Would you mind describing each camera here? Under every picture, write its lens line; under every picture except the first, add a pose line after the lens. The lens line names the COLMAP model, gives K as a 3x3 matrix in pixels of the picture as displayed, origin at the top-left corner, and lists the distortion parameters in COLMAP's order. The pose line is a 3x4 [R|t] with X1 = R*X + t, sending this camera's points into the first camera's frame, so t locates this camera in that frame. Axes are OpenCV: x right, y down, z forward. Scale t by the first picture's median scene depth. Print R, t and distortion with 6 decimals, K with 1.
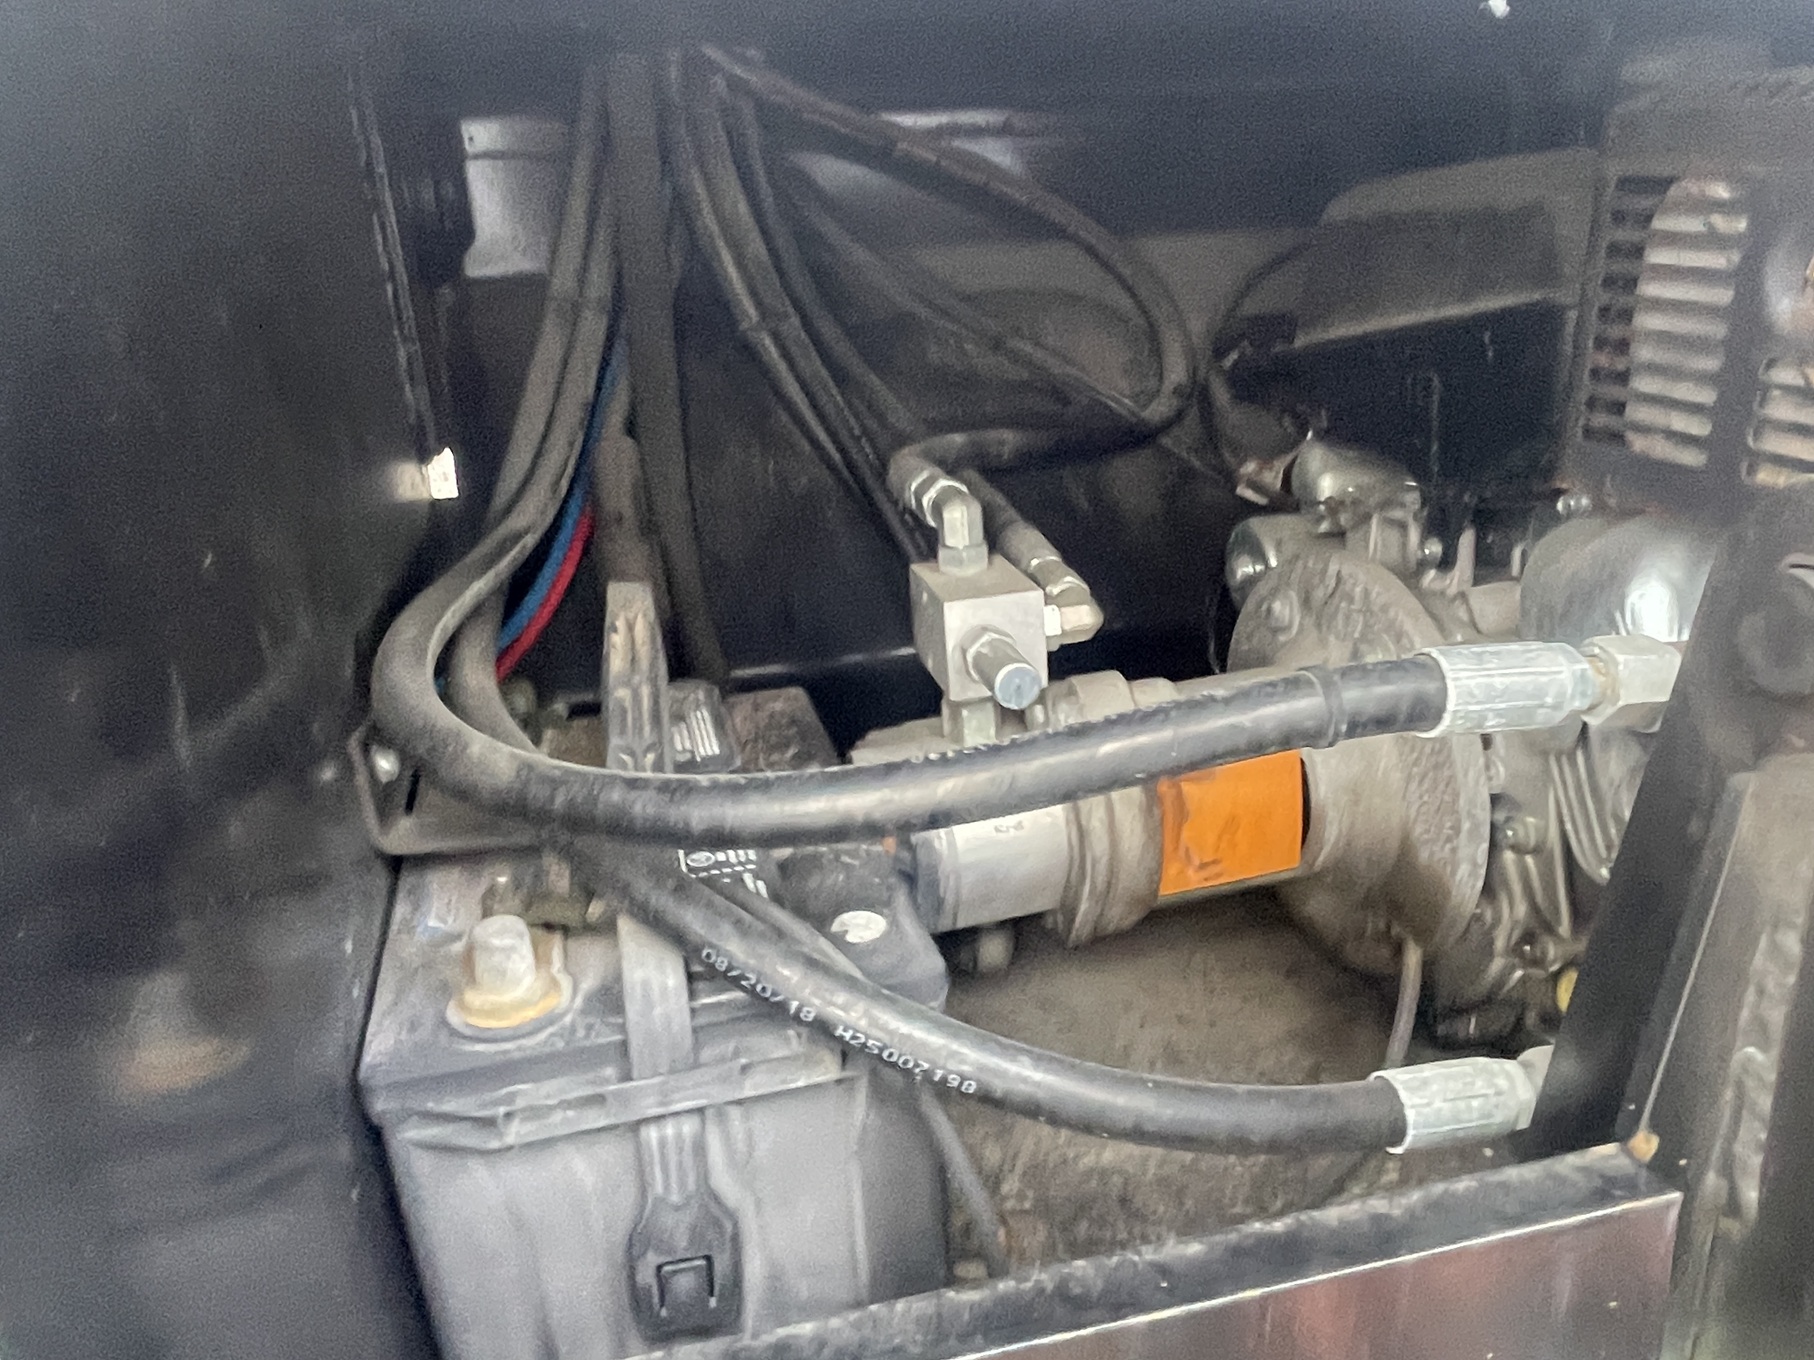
lens RADIAL K [[1414.3, 0, 907.0], [0, 1414.3, 680.0], [0, 0, 1]] dist [0.004239, -0.005790]
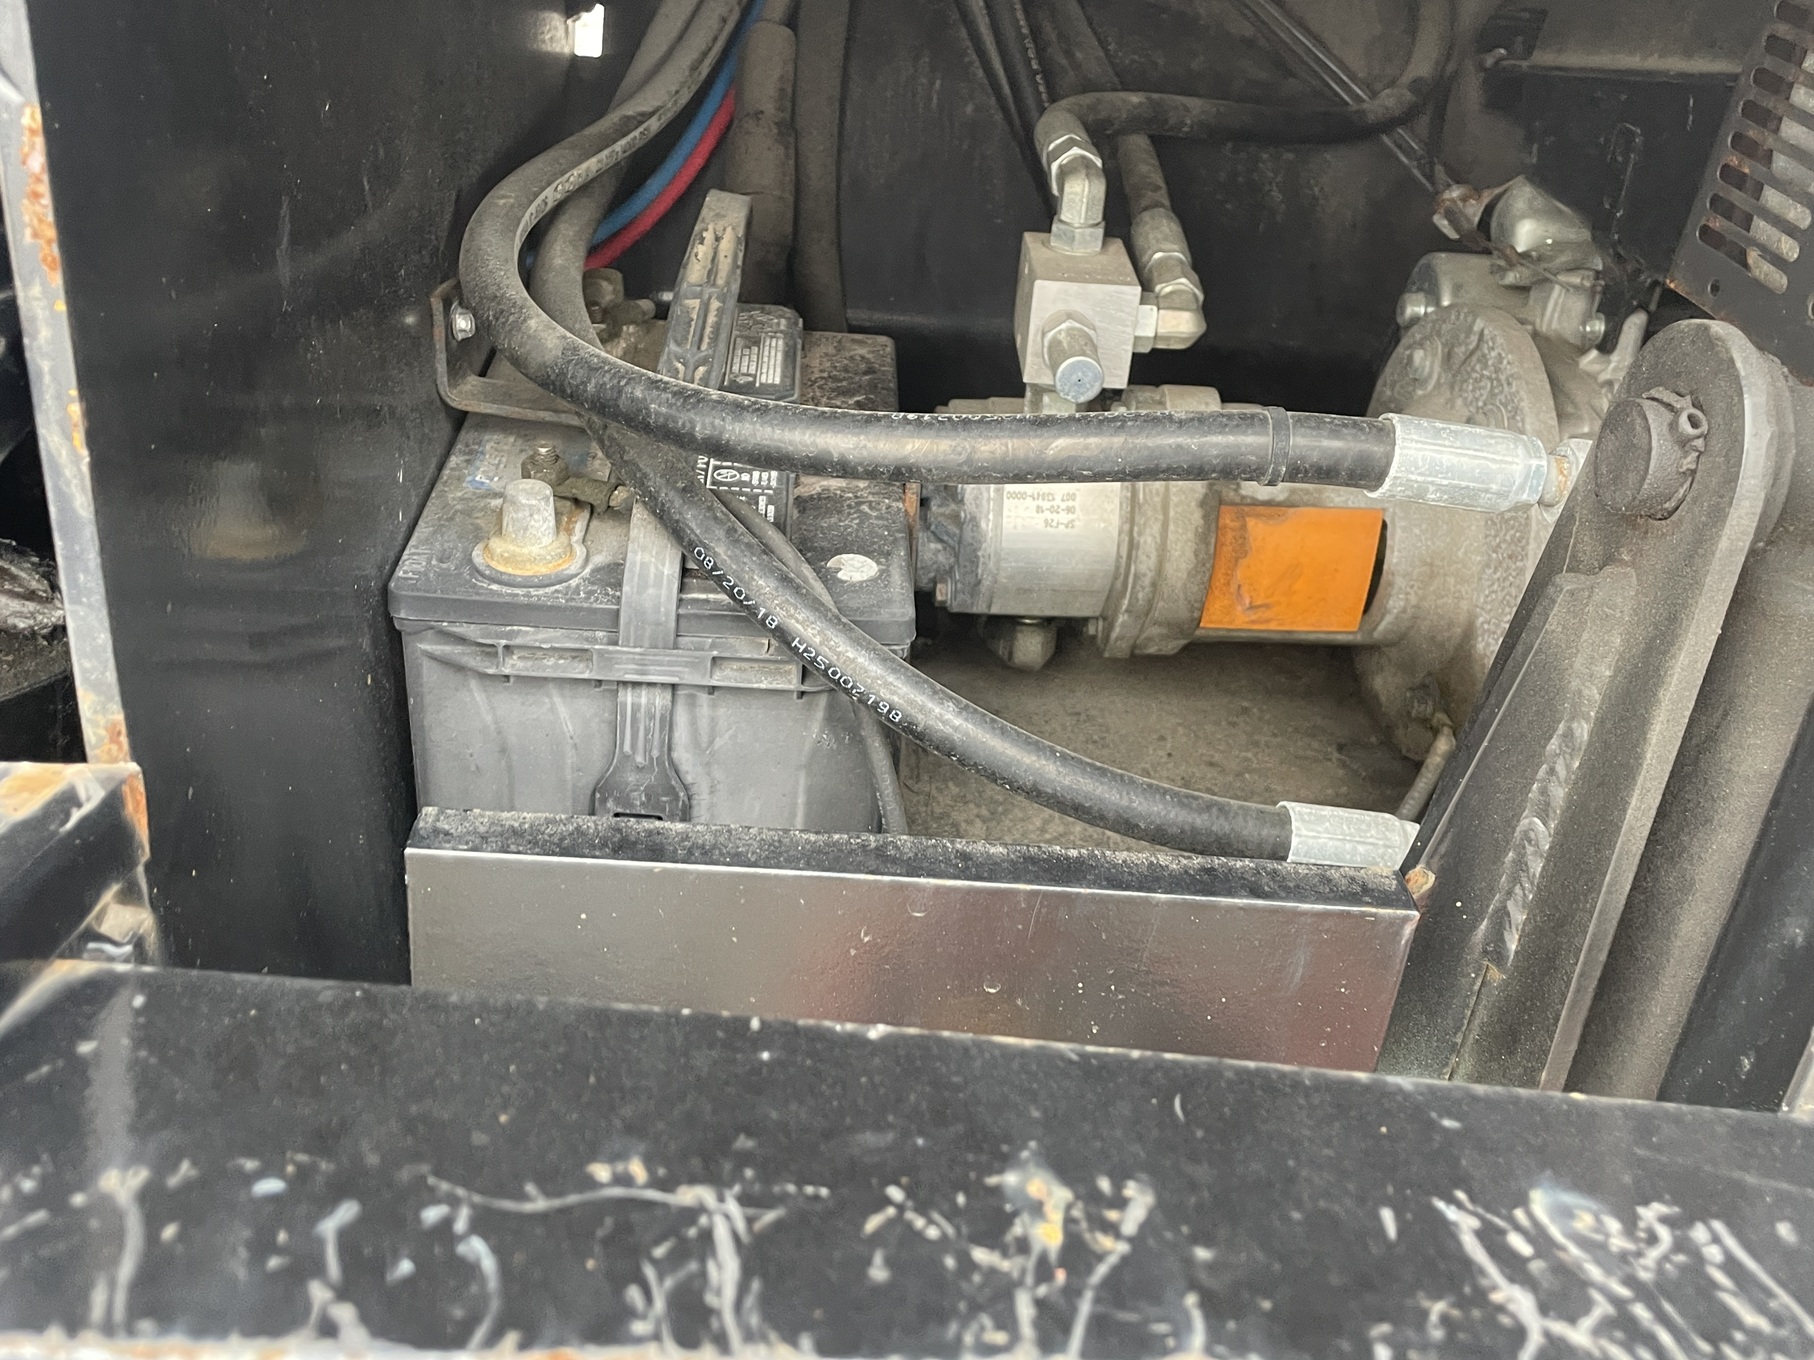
lens RADIAL K [[1844.8, 0, 907.0], [0, 1844.8, 680.0], [0, 0, 1]] dist [0.144985, -0.331717]
pose [[0.965779, 0.229240, -0.121324, 0.183388], [-0.203776, 0.960036, 0.191848, -0.019992], [0.160454, -0.160560, 0.973897, -0.350789]]
